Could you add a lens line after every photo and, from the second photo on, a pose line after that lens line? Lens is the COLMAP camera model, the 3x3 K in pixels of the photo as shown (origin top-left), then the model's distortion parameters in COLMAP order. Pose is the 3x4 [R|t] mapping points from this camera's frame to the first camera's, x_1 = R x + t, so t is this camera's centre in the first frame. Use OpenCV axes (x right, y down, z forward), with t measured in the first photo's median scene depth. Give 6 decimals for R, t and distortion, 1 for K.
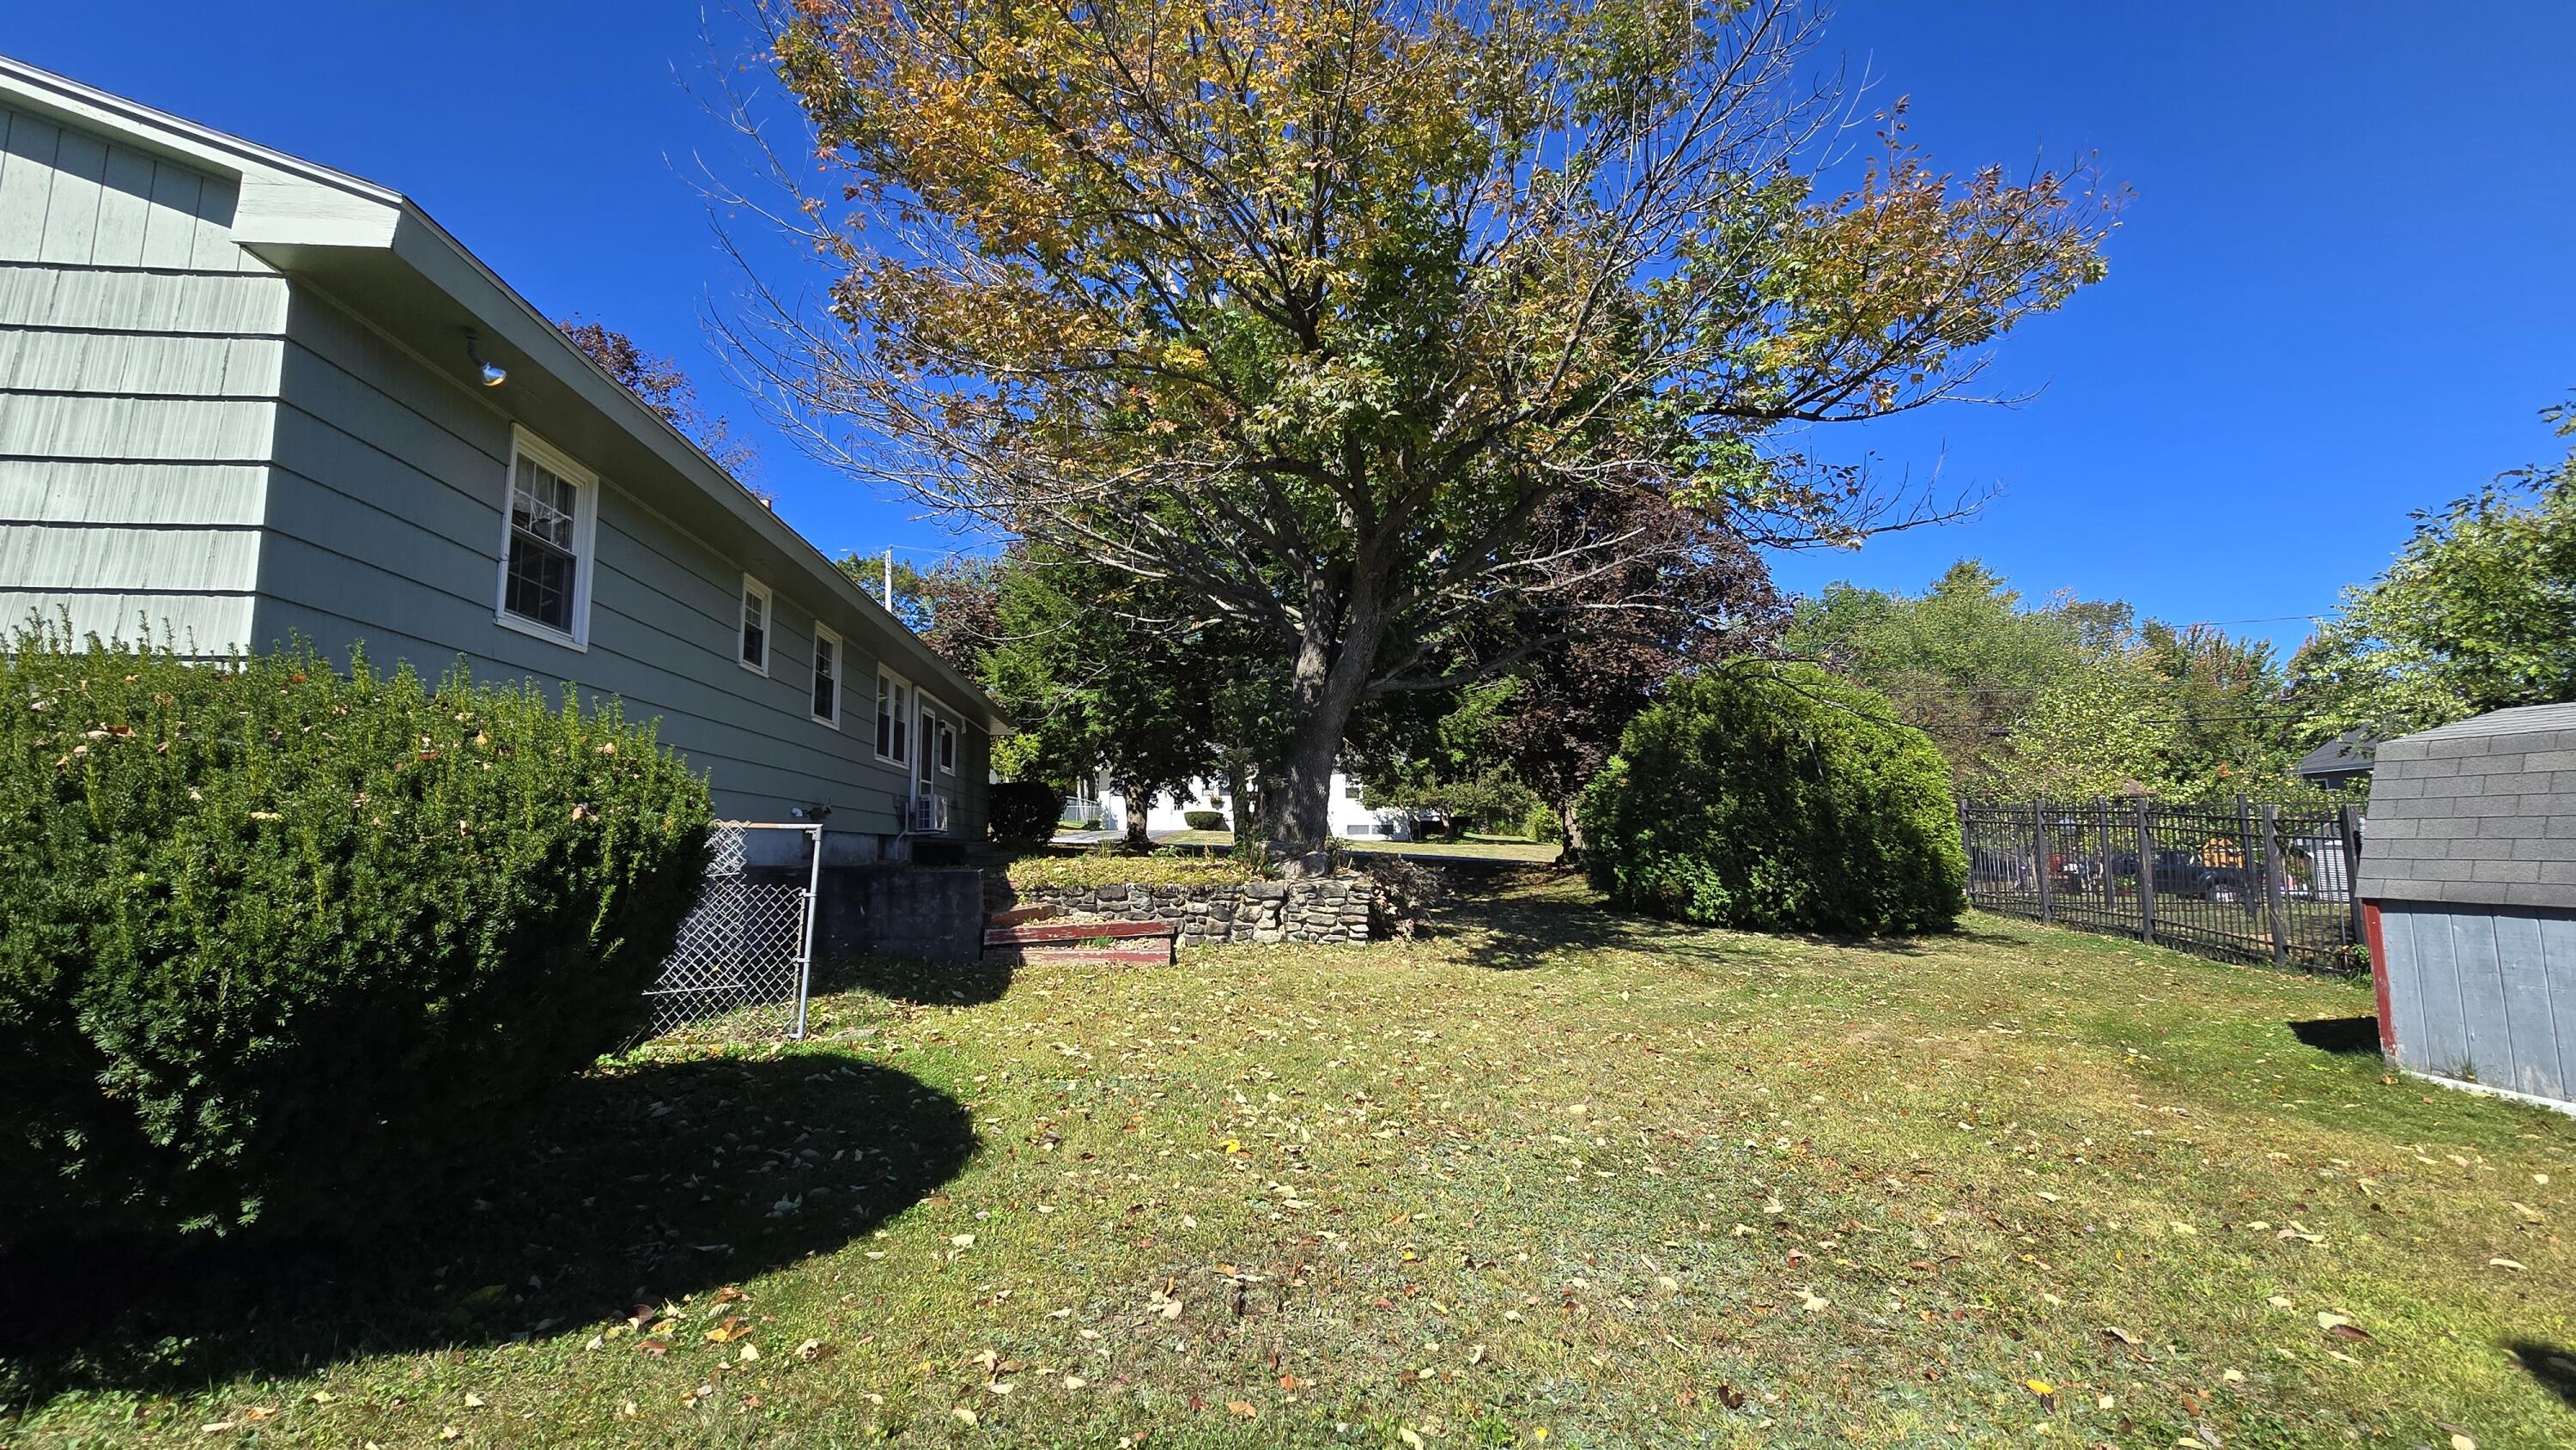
lens RADIAL K [[1053.6, 0, 1277.1], [0, 1053.6, 727.5], [0, 0, 1]] dist [-0.001497, 0.001639]
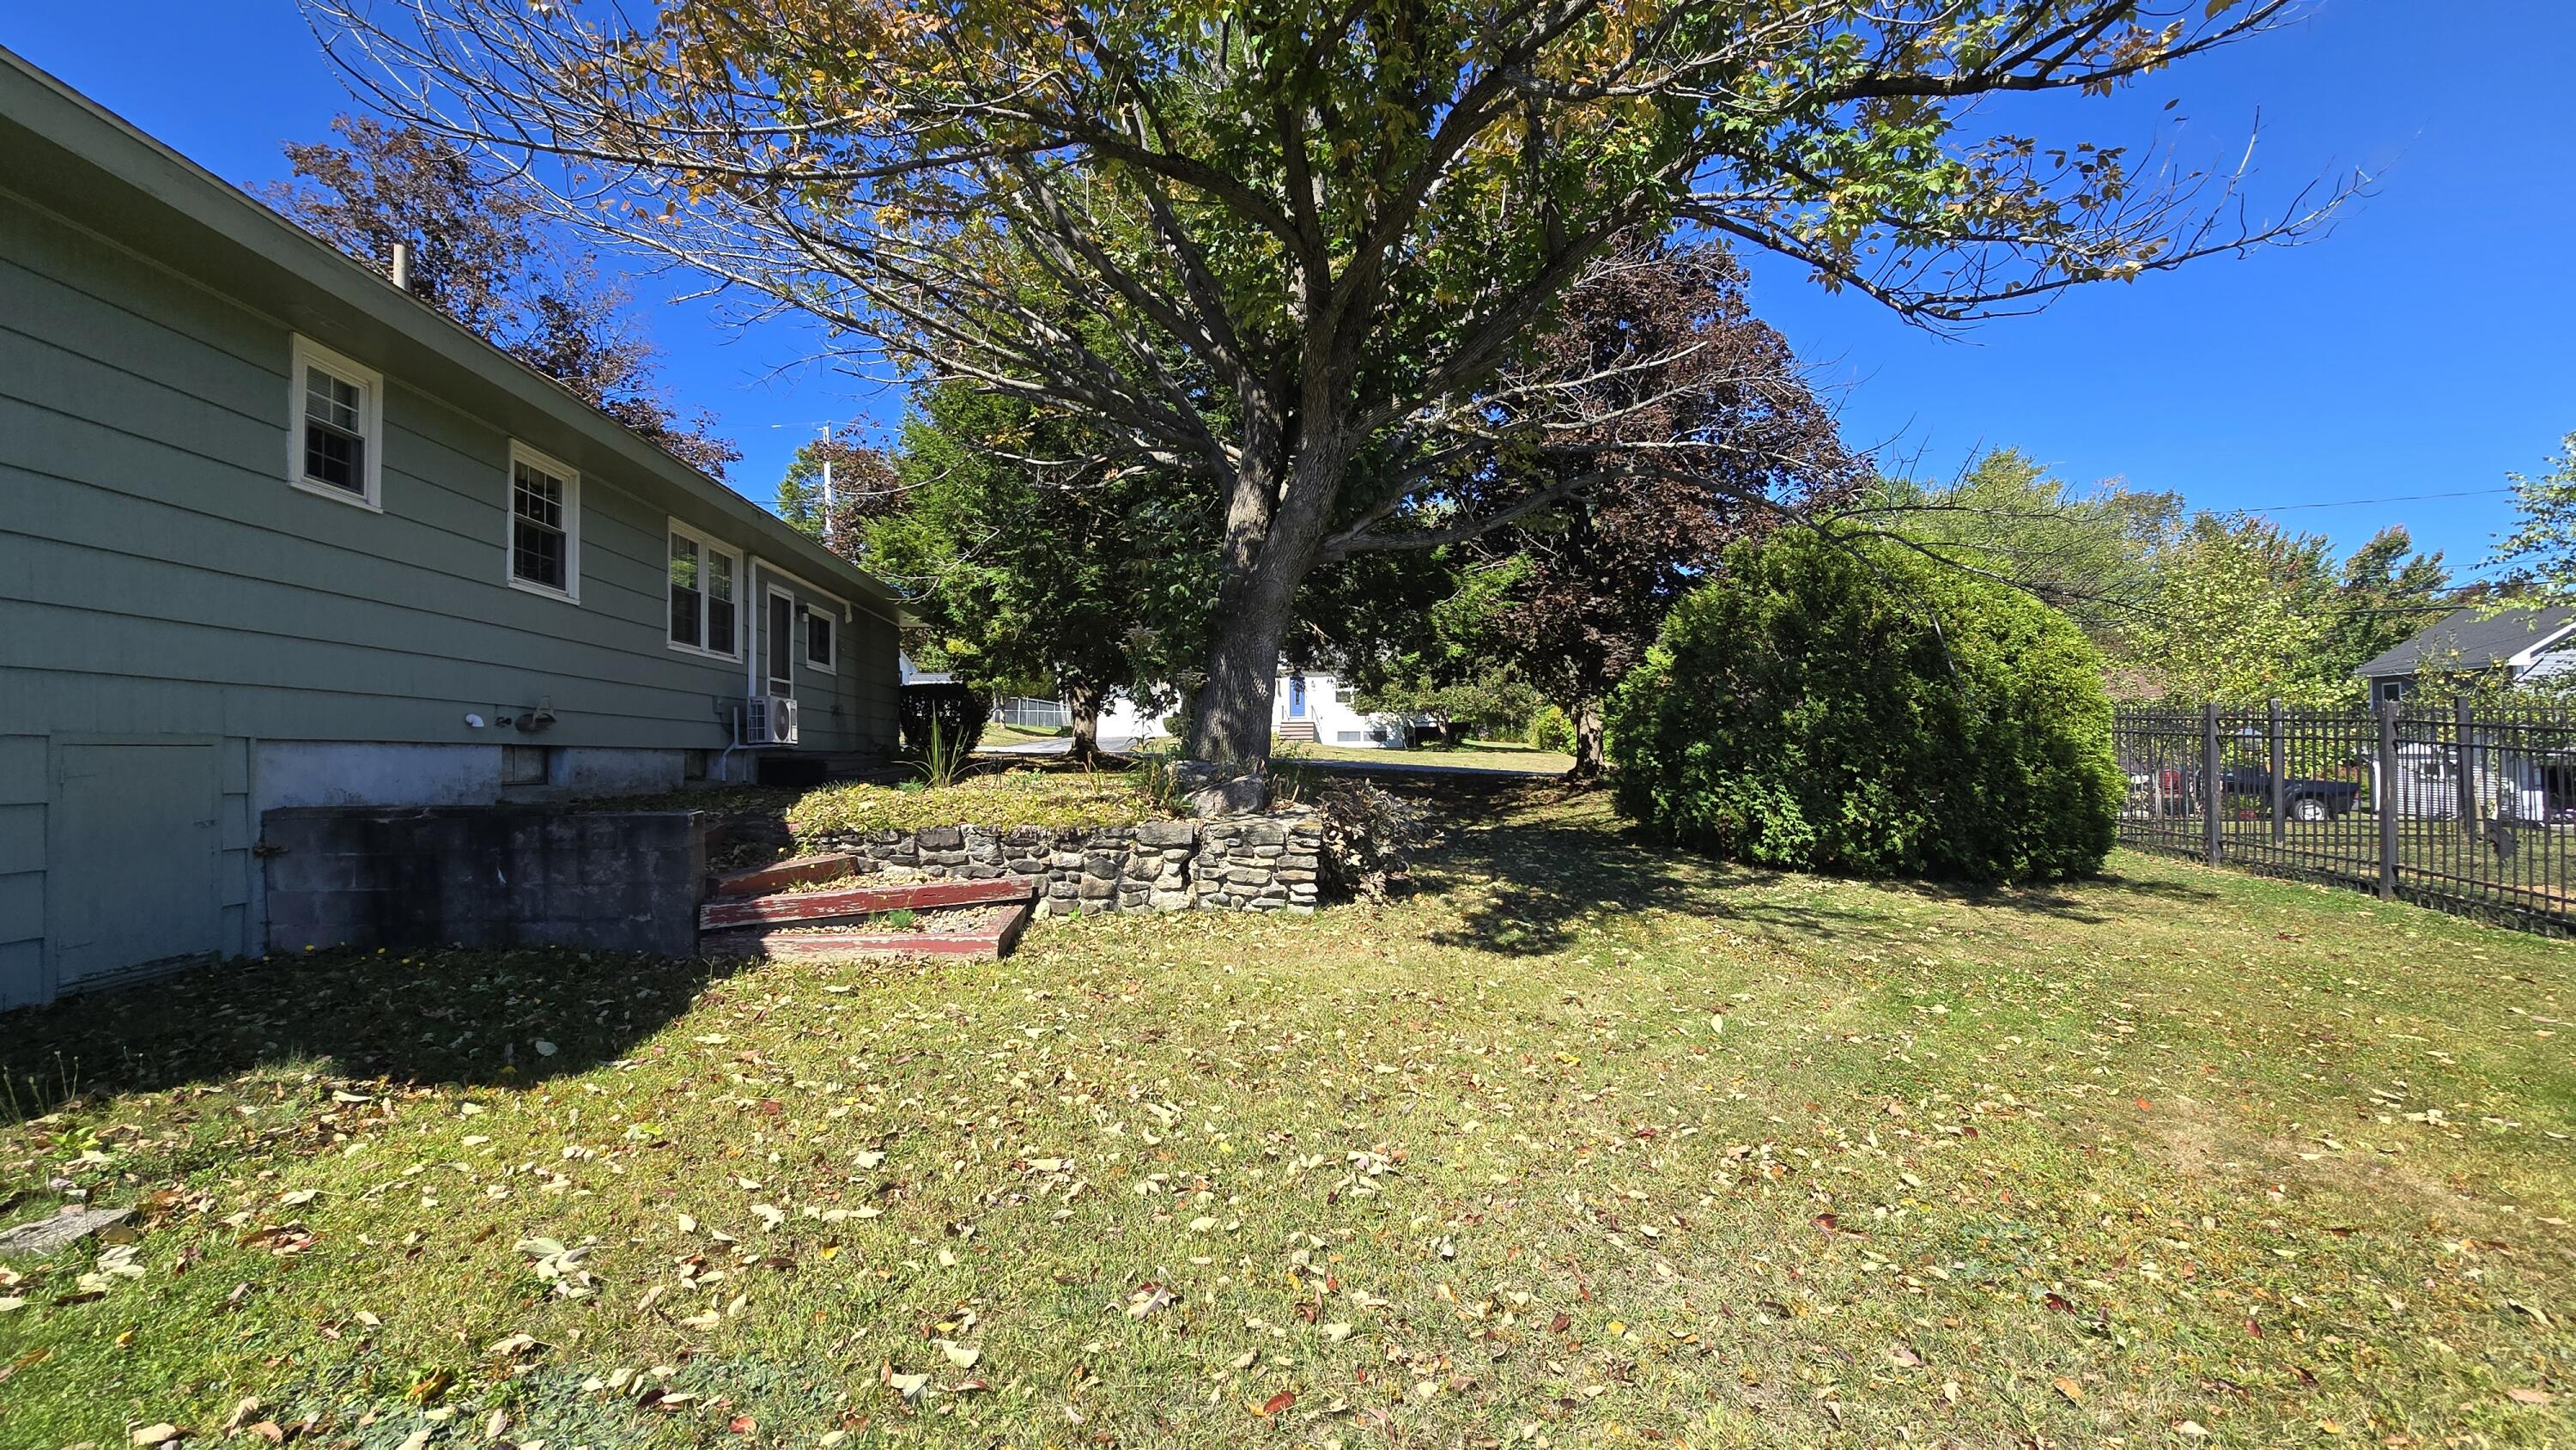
lens RADIAL K [[1053.6, 0, 1276.1], [0, 1053.6, 724.6], [0, 0, 1]] dist [-0.001497, 0.001639]
pose [[1.000000, 0.000395, -0.000725, 0.050474], [-0.000331, 0.996187, 0.087242, 0.019864], [0.000757, -0.087241, 0.996187, 0.272661]]
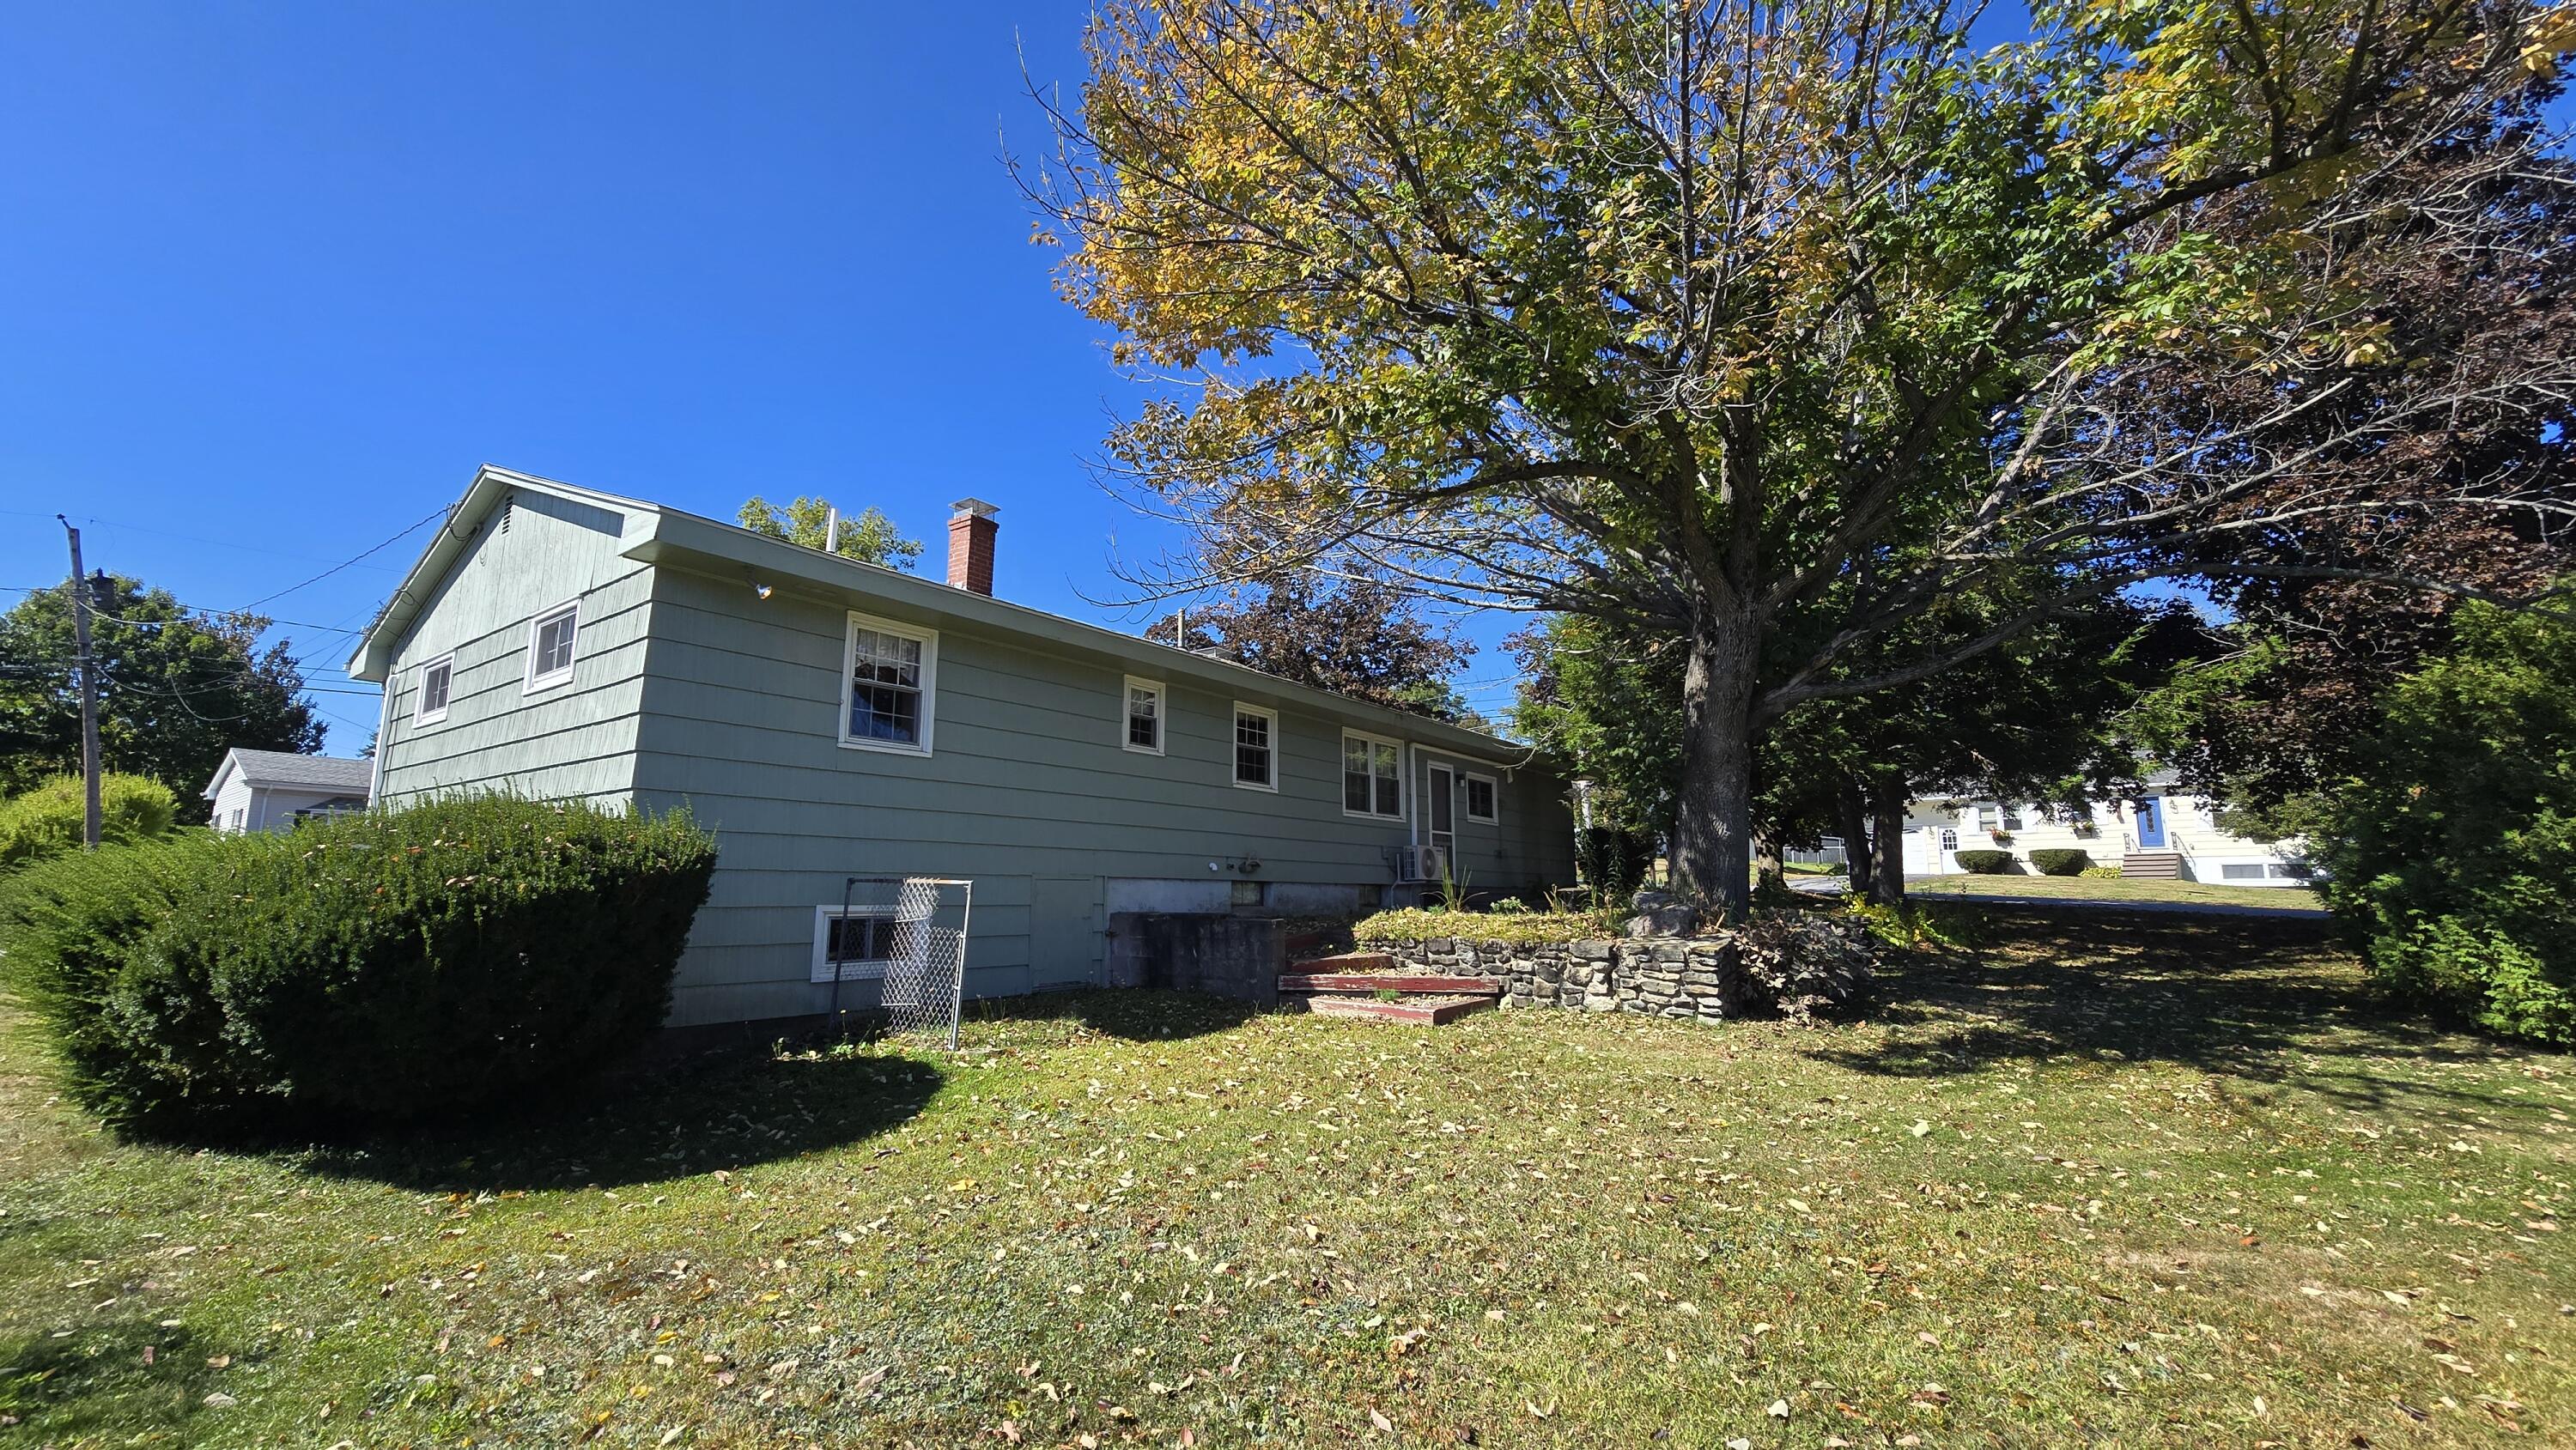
lens RADIAL K [[1053.6, 0, 1274.5], [0, 1053.6, 724.1], [0, 0, 1]] dist [-0.001497, 0.001639]
pose [[0.732166, -0.103380, -0.673235, 0.337487], [0.072925, 0.994631, -0.073424, 0.011548], [0.677211, 0.004663, 0.735774, 0.150855]]
